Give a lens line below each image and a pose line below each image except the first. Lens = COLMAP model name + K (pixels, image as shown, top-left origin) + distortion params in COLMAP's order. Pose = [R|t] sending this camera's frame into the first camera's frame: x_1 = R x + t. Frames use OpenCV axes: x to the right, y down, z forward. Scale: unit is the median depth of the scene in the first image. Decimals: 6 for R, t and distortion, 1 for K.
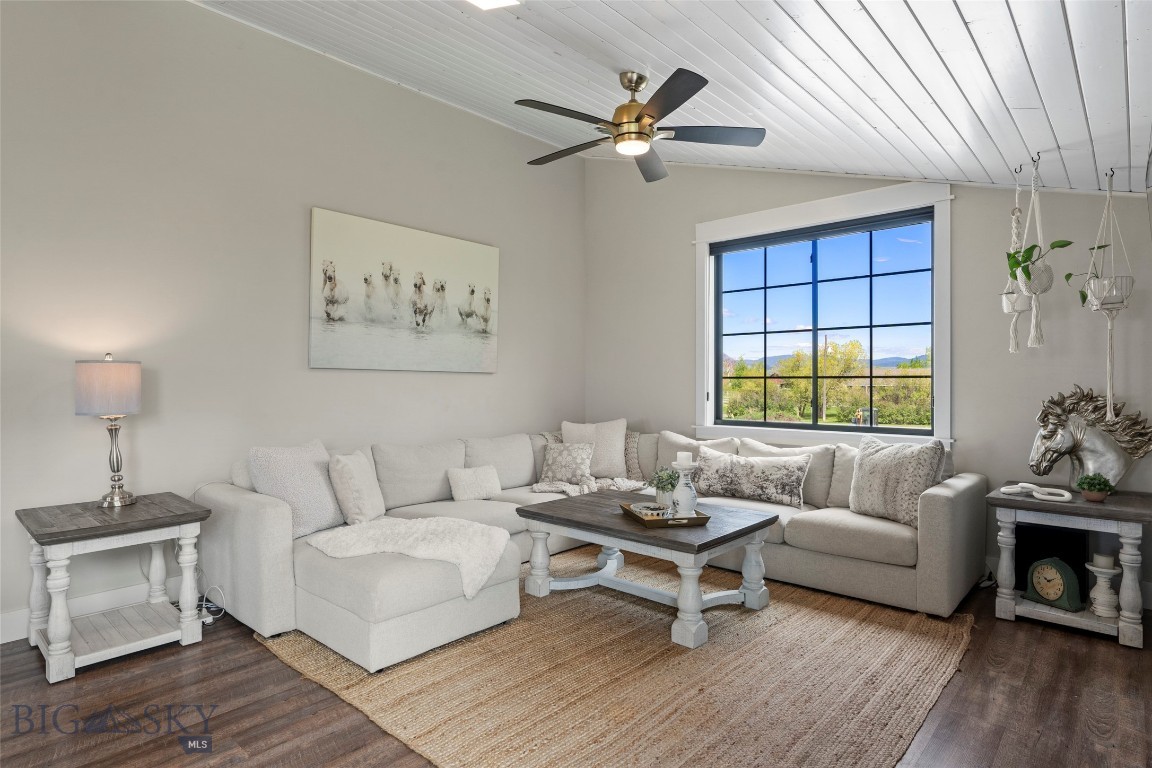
lens RADIAL K [[621.2, 0, 576.0], [0, 621.2, 384.0], [0, 0, 1]] dist [0.000199, -0.000079]
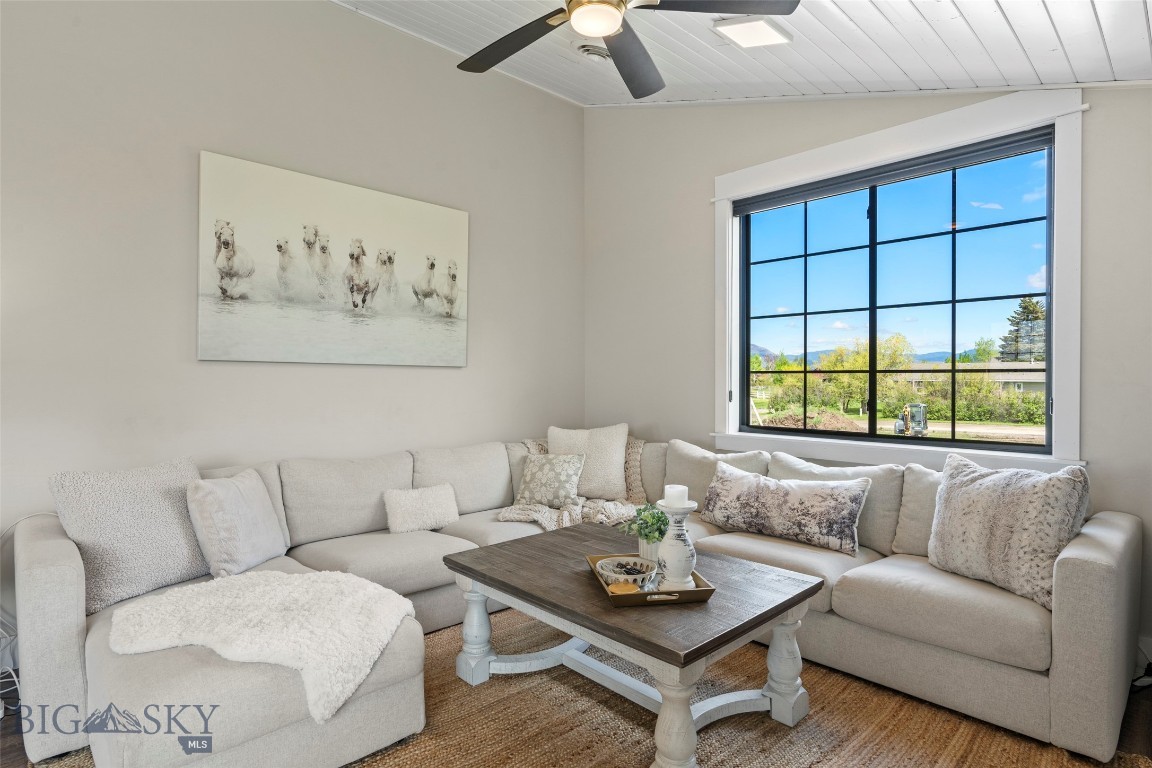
lens RADIAL K [[601.6, 0, 576.0], [0, 601.6, 384.0], [0, 0, 1]] dist [-0.000957, 0.000754]
pose [[0.997427, -0.000200, -0.071694, 0.089309], [0.000791, 0.999966, 0.008220, -0.002124], [0.071690, -0.008256, 0.997393, 0.281949]]
